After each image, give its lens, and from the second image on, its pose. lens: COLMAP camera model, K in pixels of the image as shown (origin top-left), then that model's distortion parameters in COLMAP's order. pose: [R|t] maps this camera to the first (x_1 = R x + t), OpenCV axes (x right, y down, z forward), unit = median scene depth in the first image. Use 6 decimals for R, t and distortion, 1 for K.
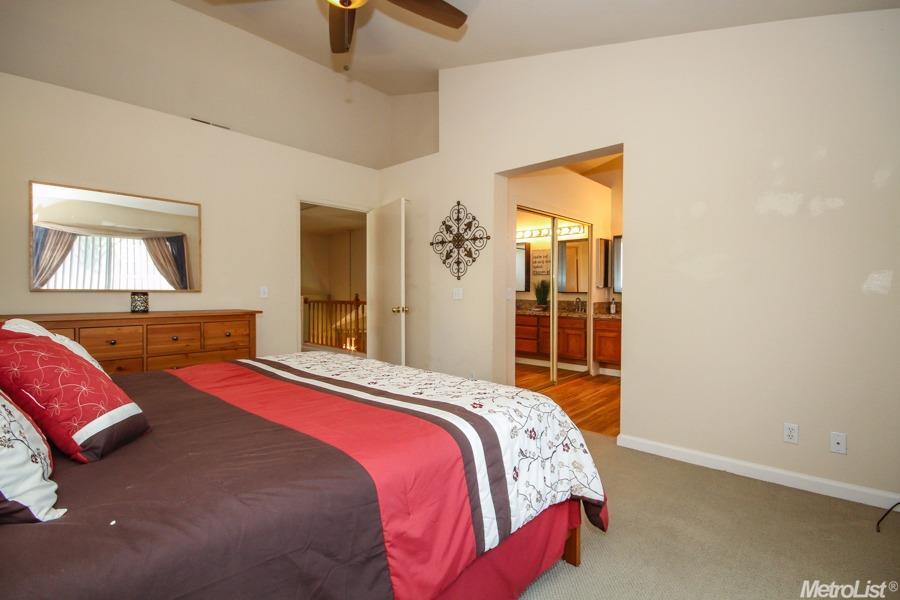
lens RADIAL K [[447.2, 0, 450.0], [0, 447.2, 300.0], [0, 0, 1]] dist [0.000031, -0.000654]
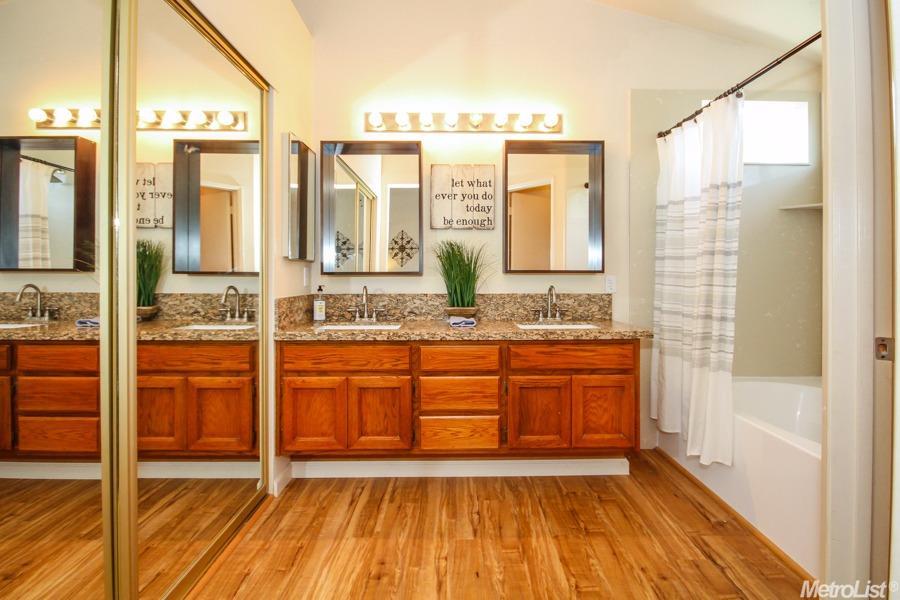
lens RADIAL K [[447.2, 0, 450.0], [0, 447.2, 300.0], [0, 0, 1]] dist [0.000031, -0.000654]
pose [[0.759570, -0.021965, 0.650054, 0.184004], [0.008719, 0.999684, 0.023590, 0.000187], [-0.650367, -0.012250, 0.759521, 0.603294]]
